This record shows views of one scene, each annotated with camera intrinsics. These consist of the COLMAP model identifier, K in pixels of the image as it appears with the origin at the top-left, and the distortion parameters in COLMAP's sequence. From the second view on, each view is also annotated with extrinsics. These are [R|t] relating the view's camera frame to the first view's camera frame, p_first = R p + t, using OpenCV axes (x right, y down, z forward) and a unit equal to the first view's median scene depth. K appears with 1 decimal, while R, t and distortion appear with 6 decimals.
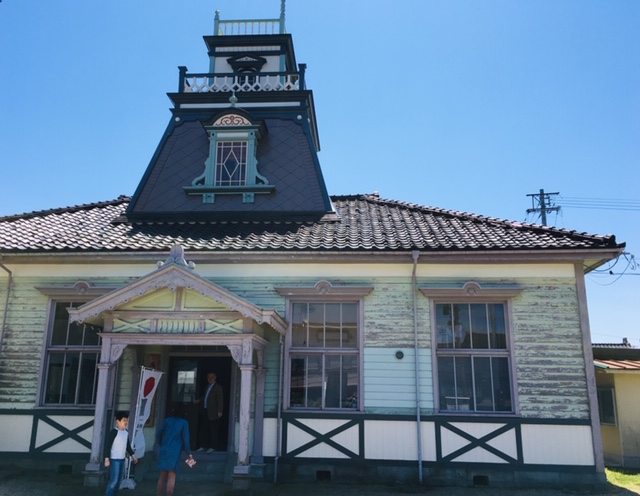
lens RADIAL K [[611.1, 0, 320.0], [0, 611.1, 248.0], [0, 0, 1]] dist [0.003642, -0.008654]
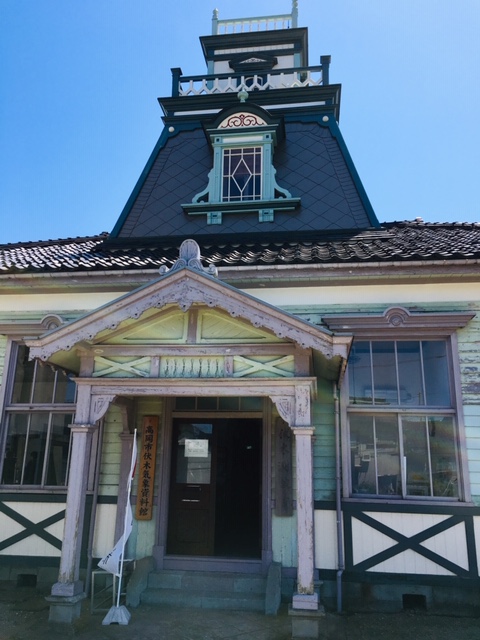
lens RADIAL K [[584.1, 0, 240.0], [0, 584.1, 320.0], [0, 0, 1]] dist [0.002753, -0.010186]
pose [[0.996599, -0.011352, -0.081614, -0.116564], [0.009533, 0.999698, -0.022639, 0.082628], [0.081846, 0.021784, 0.996407, 0.345439]]
